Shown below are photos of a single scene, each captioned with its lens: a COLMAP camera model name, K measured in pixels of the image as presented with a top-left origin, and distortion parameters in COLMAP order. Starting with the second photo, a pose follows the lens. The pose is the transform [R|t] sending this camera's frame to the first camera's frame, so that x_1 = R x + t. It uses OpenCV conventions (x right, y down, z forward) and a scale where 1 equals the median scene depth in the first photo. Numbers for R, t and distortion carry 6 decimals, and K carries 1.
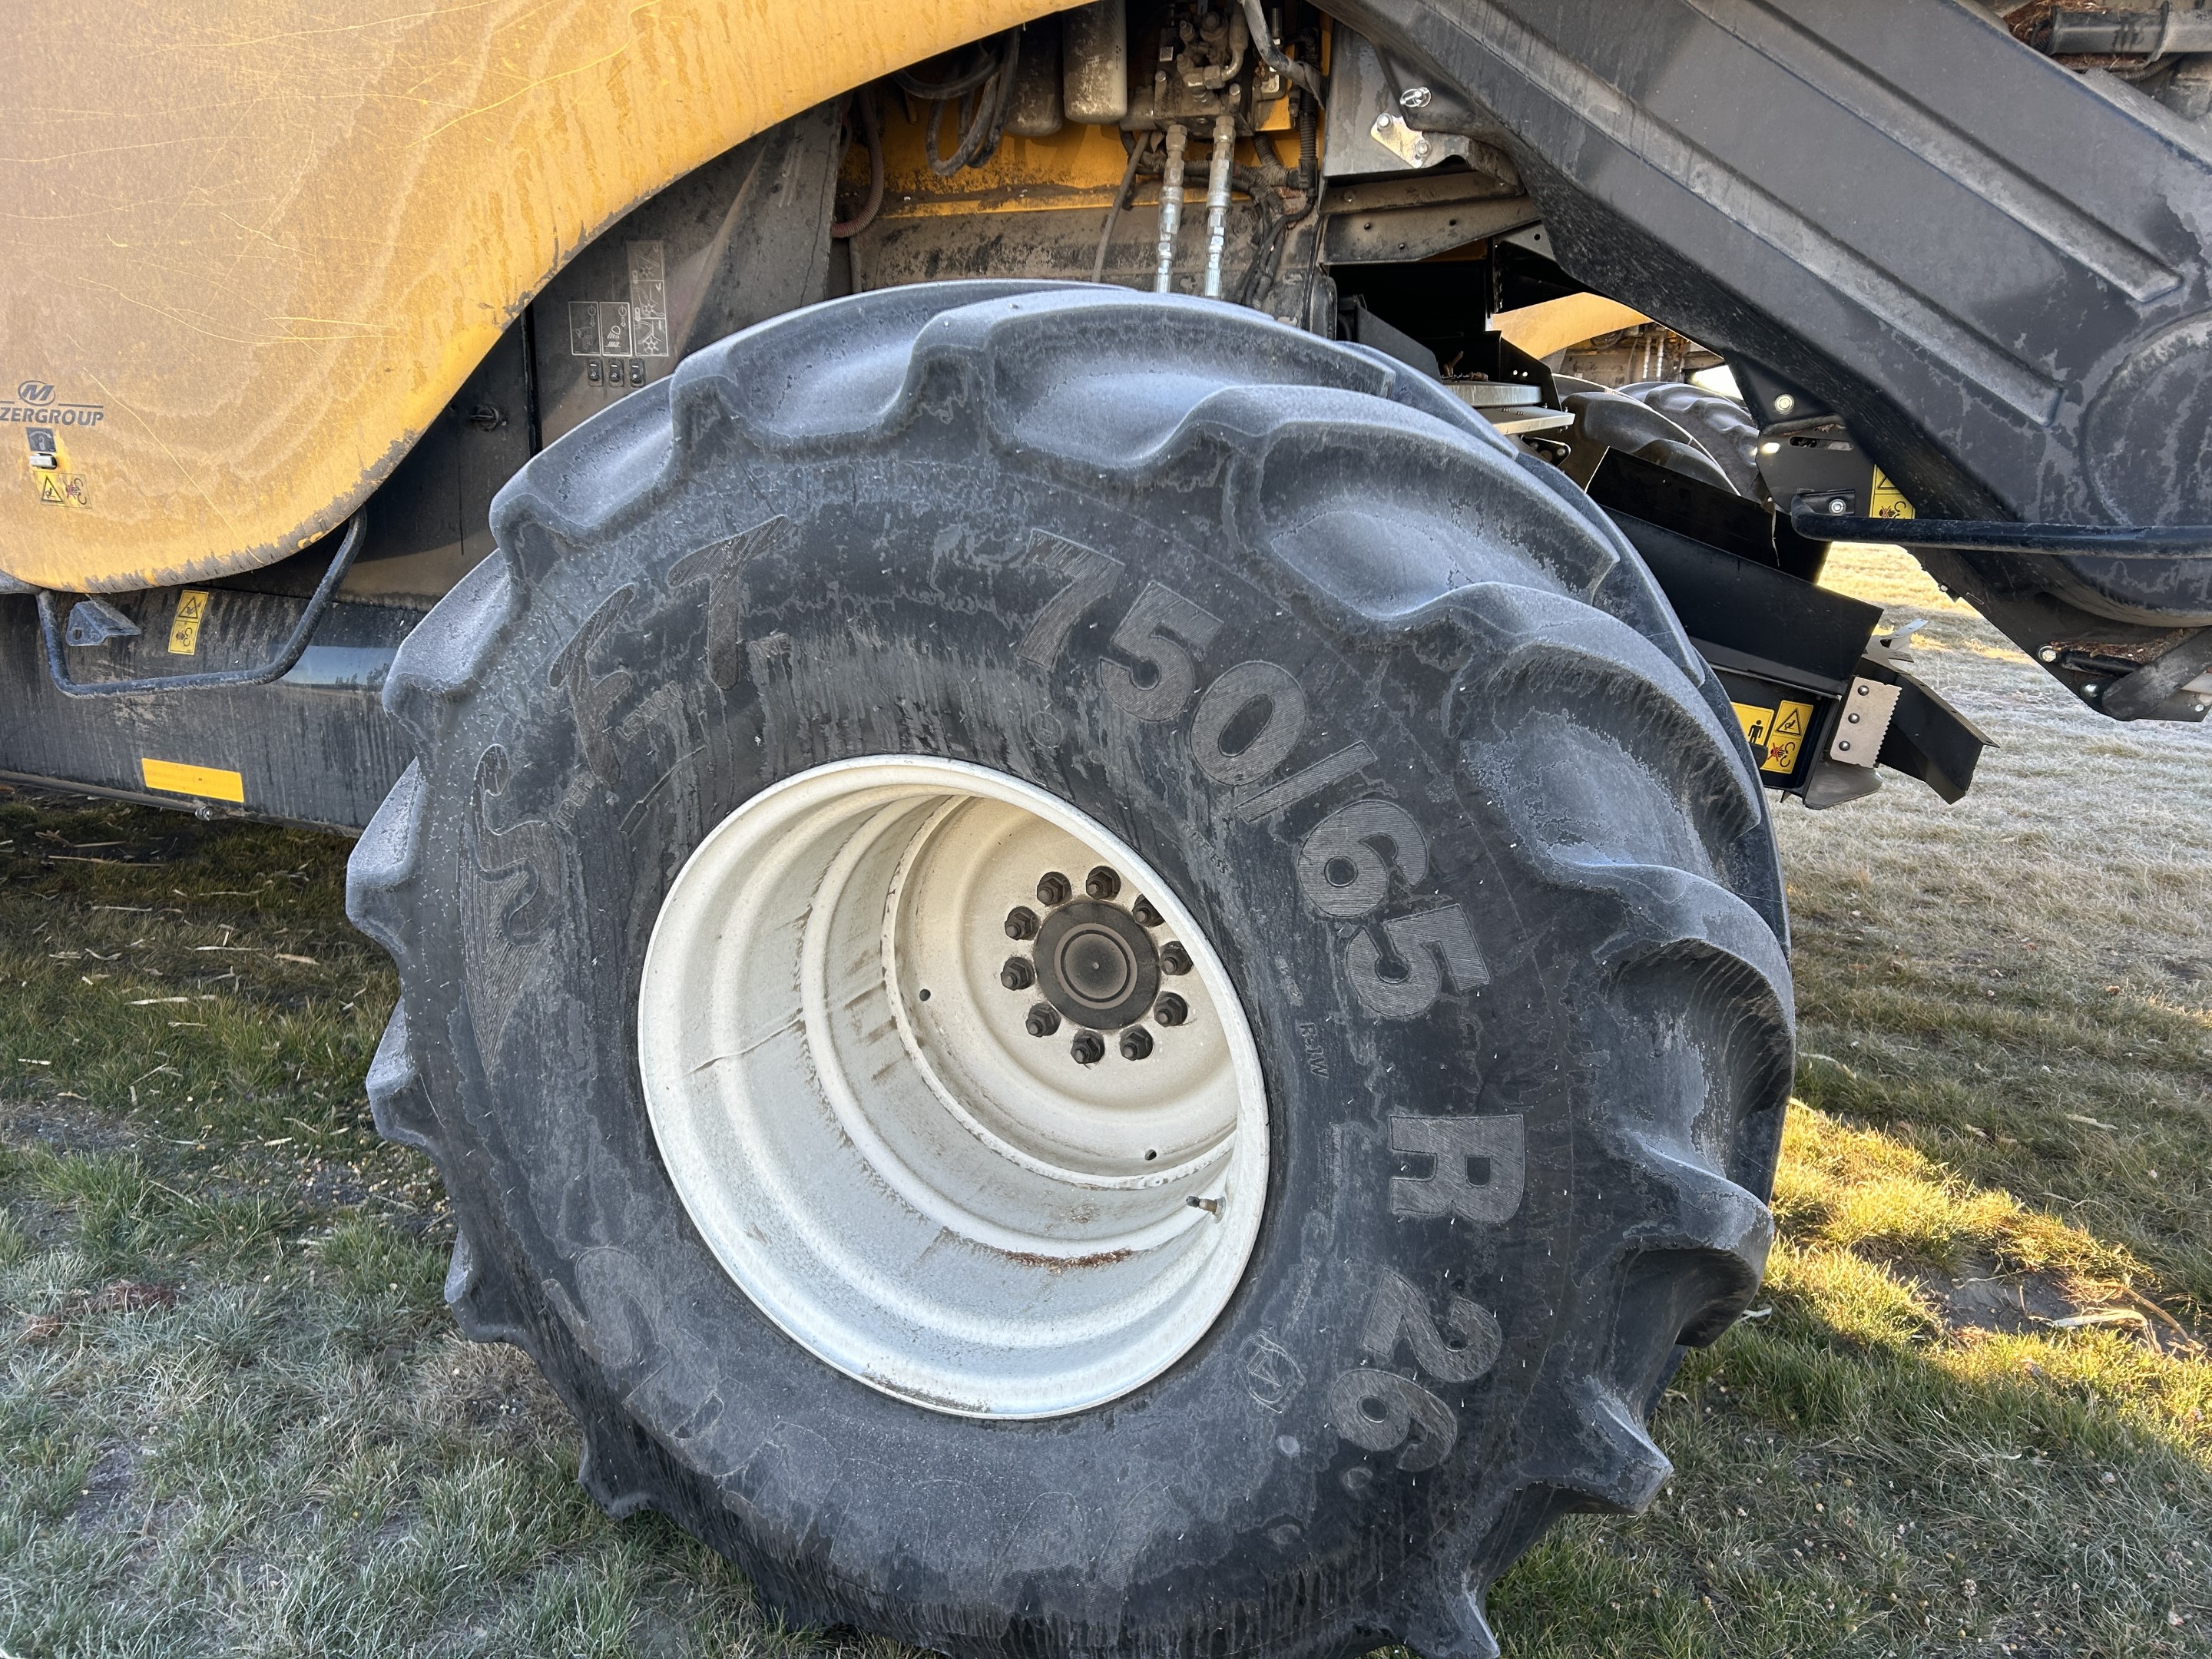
lens RADIAL K [[1686.3, 0, 1137.5], [0, 1686.3, 841.1], [0, 0, 1]] dist [0.083392, -0.084585]
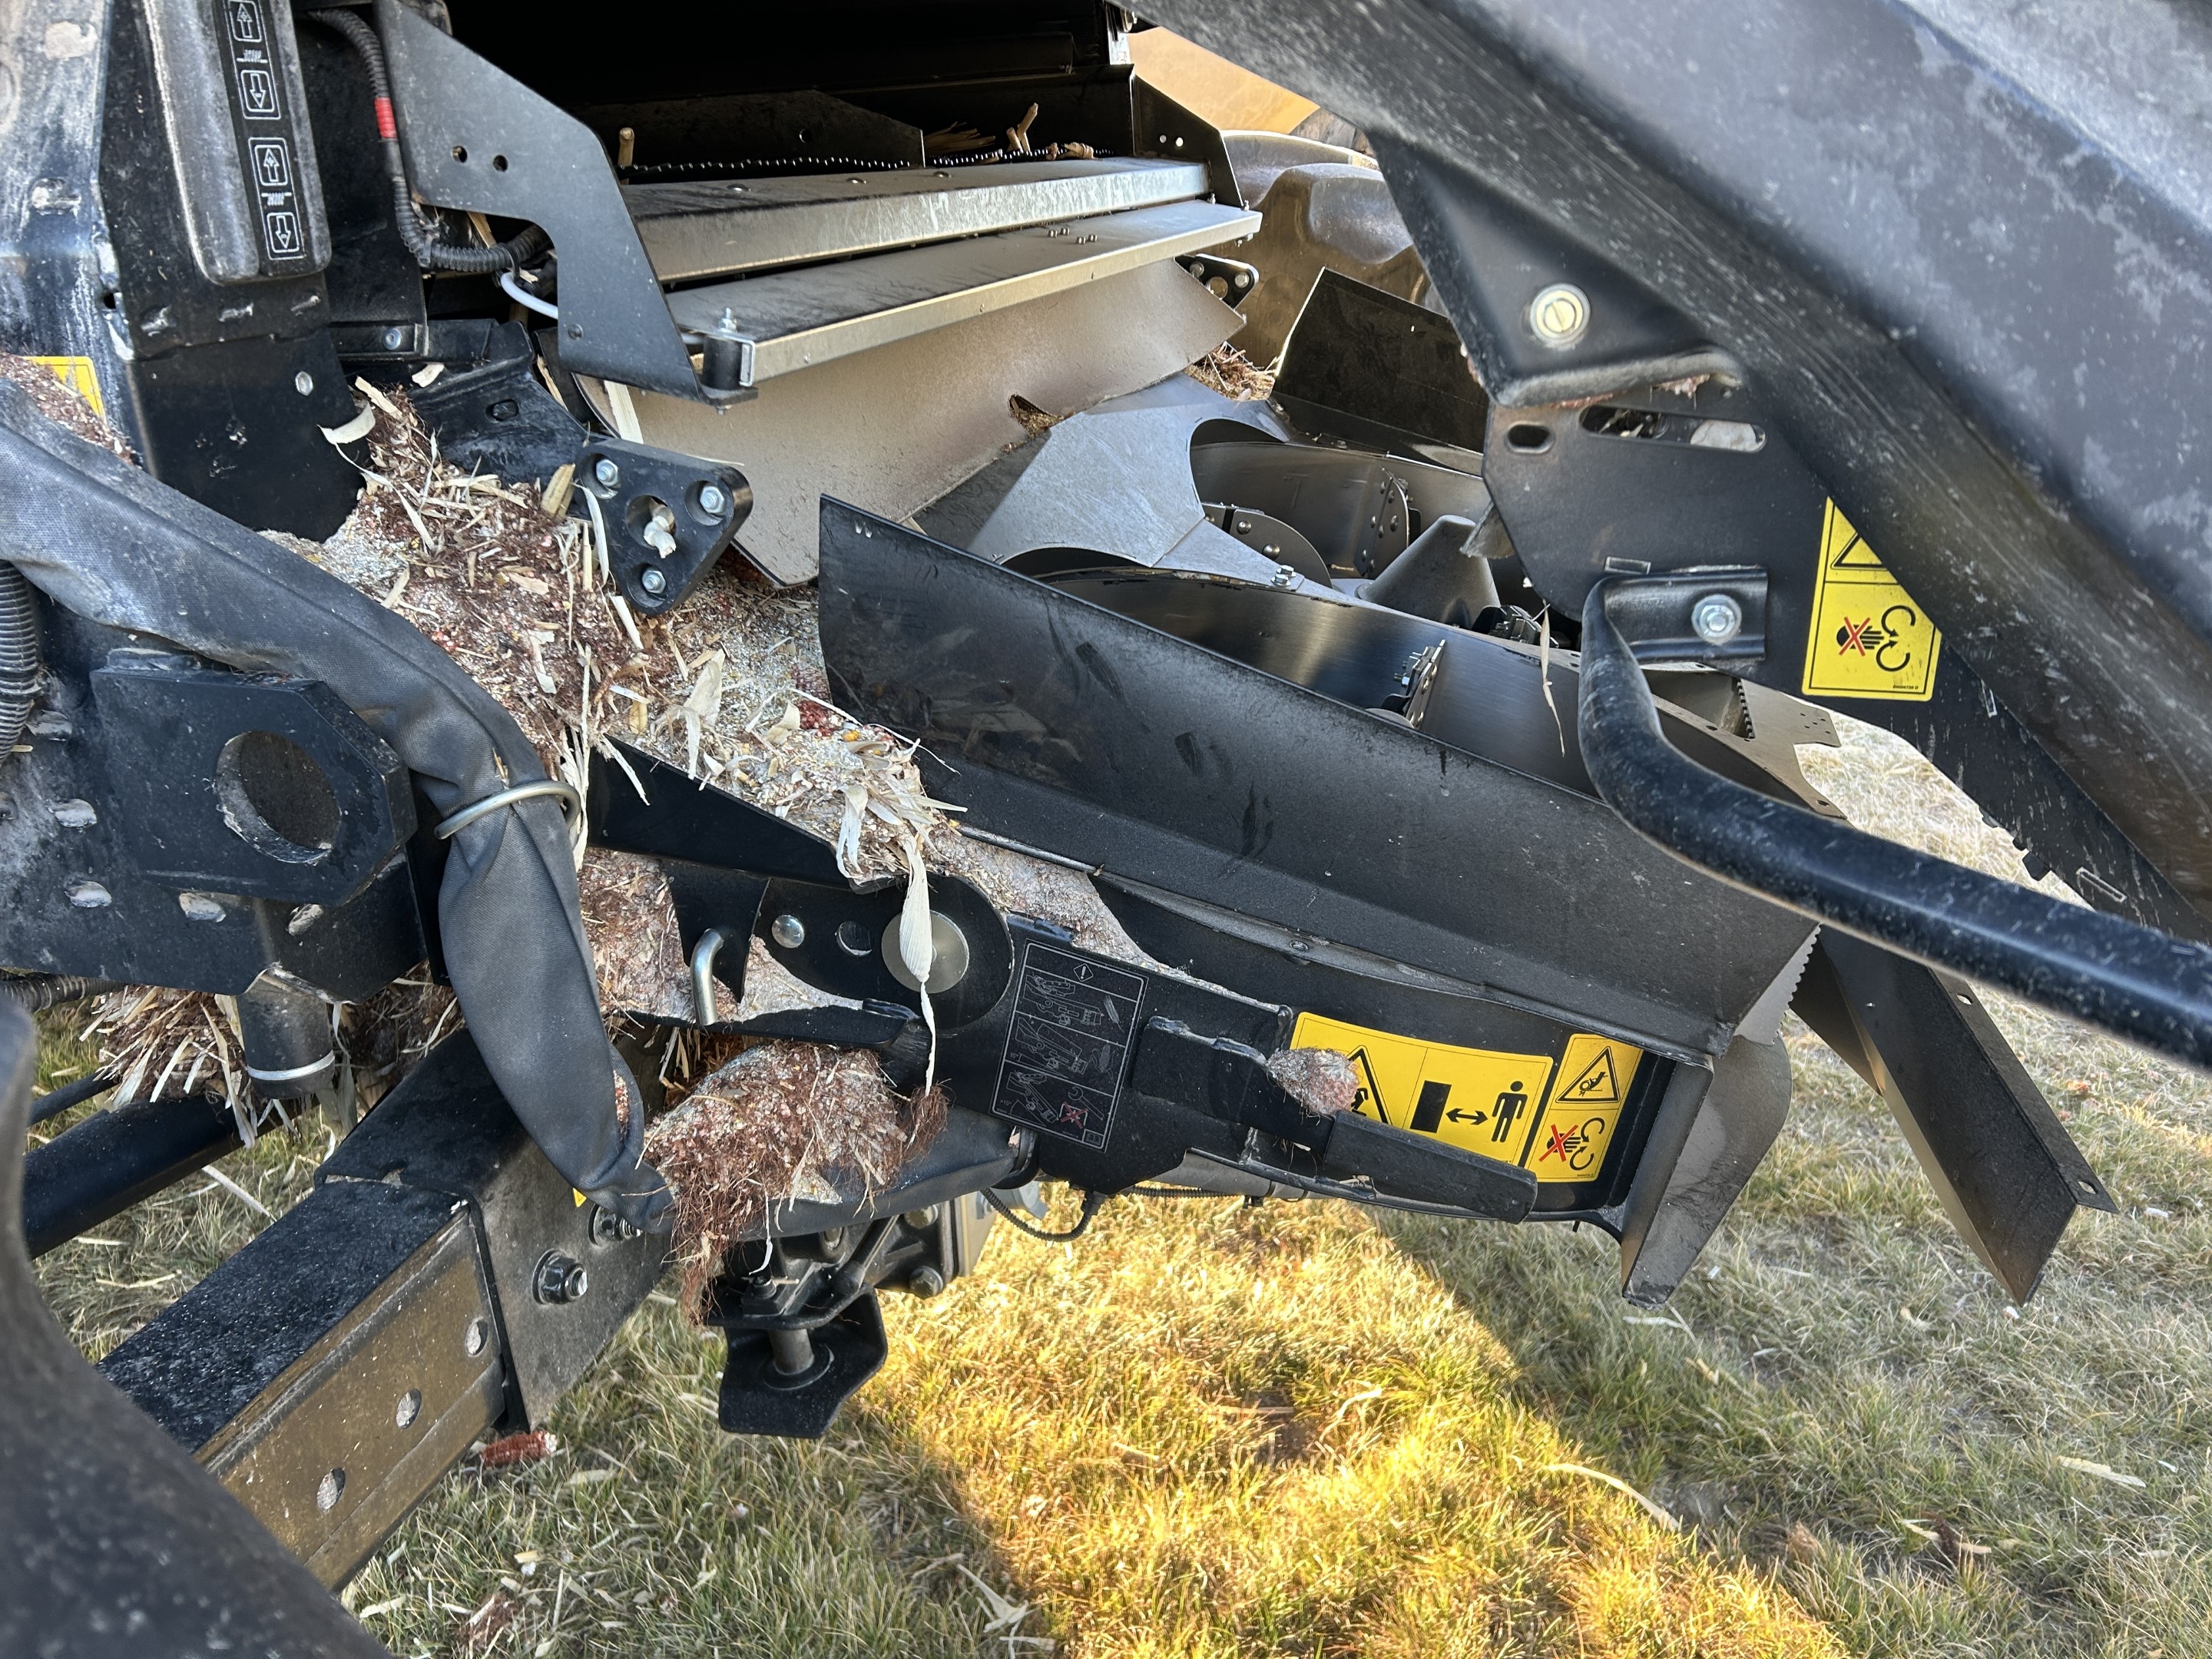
lens RADIAL K [[1697.8, 0, 1115.5], [0, 1697.8, 829.6], [0, 0, 1]] dist [0.045238, -0.049895]
pose [[0.996860, -0.040757, 0.067896, 0.308676], [0.031594, 0.990885, 0.130951, -0.233352], [-0.072614, -0.128395, 0.989061, 0.775255]]
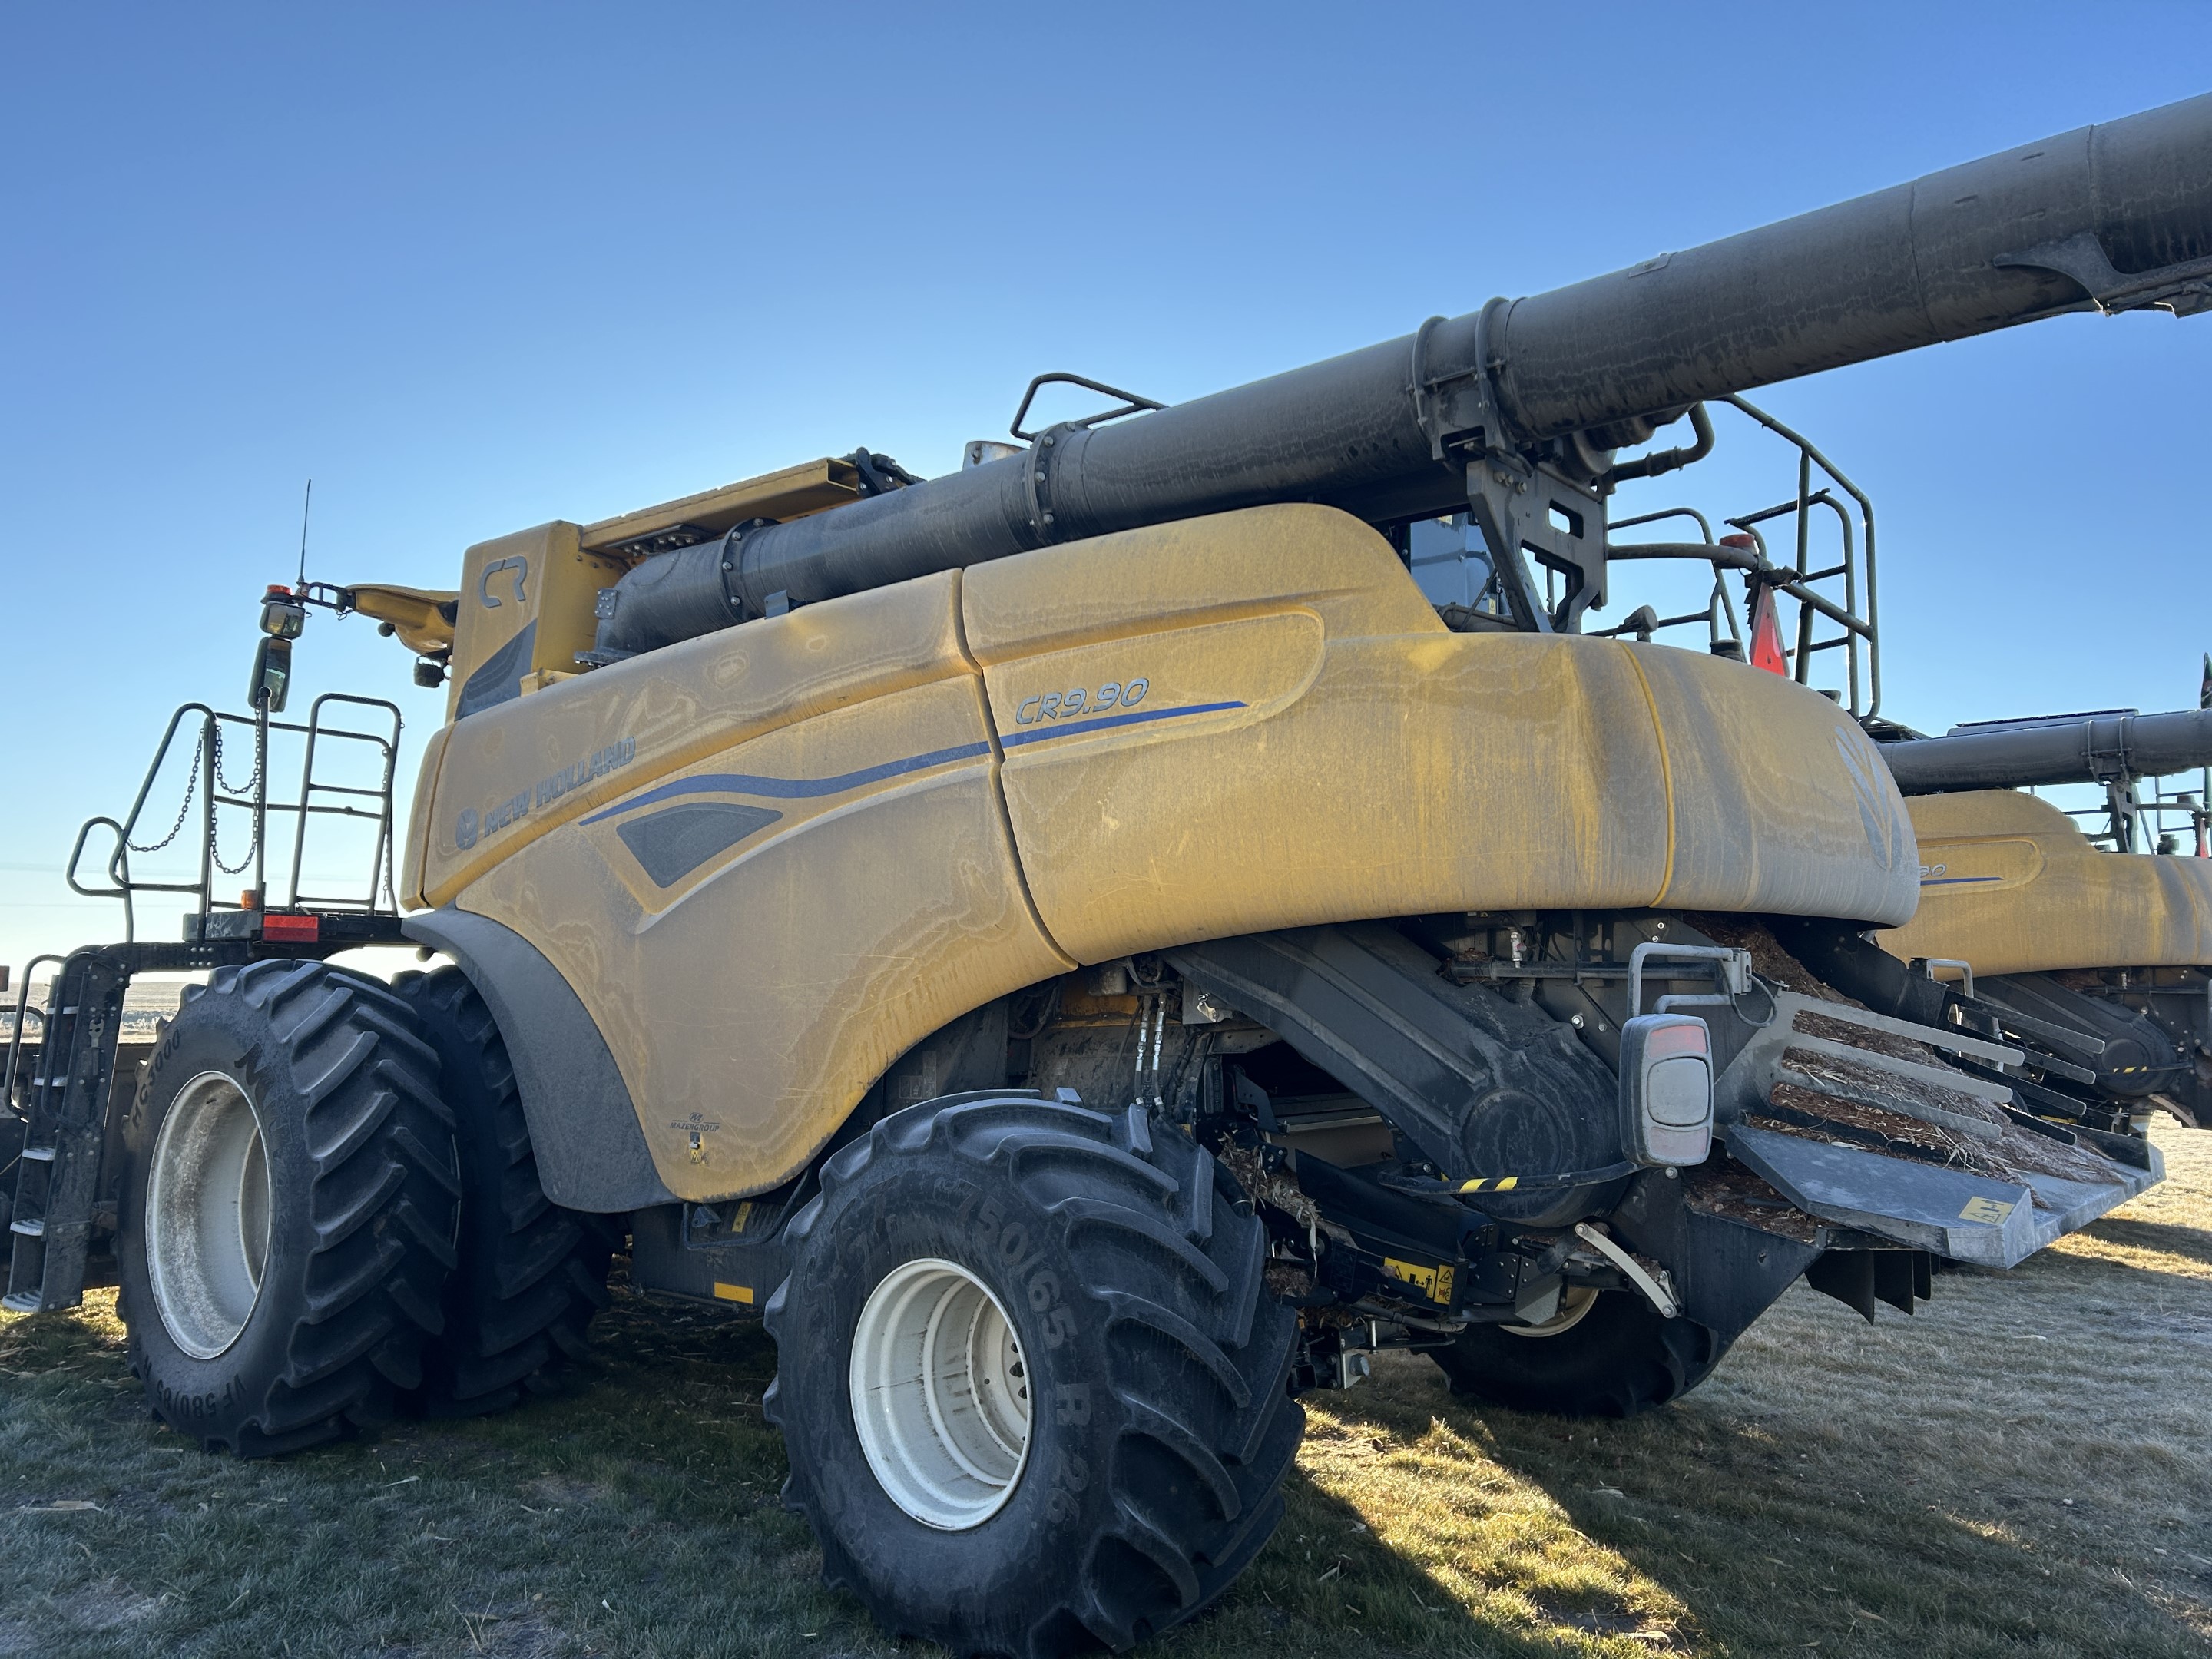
lens RADIAL K [[1697.8, 0, 1115.5], [0, 1697.8, 829.6], [0, 0, 1]] dist [0.045238, -0.049895]
pose [[0.946686, -0.059726, -0.316572, 0.847999], [-0.058623, 0.934320, -0.351581, 0.202949], [0.316778, 0.351396, 0.881007, -1.290230]]
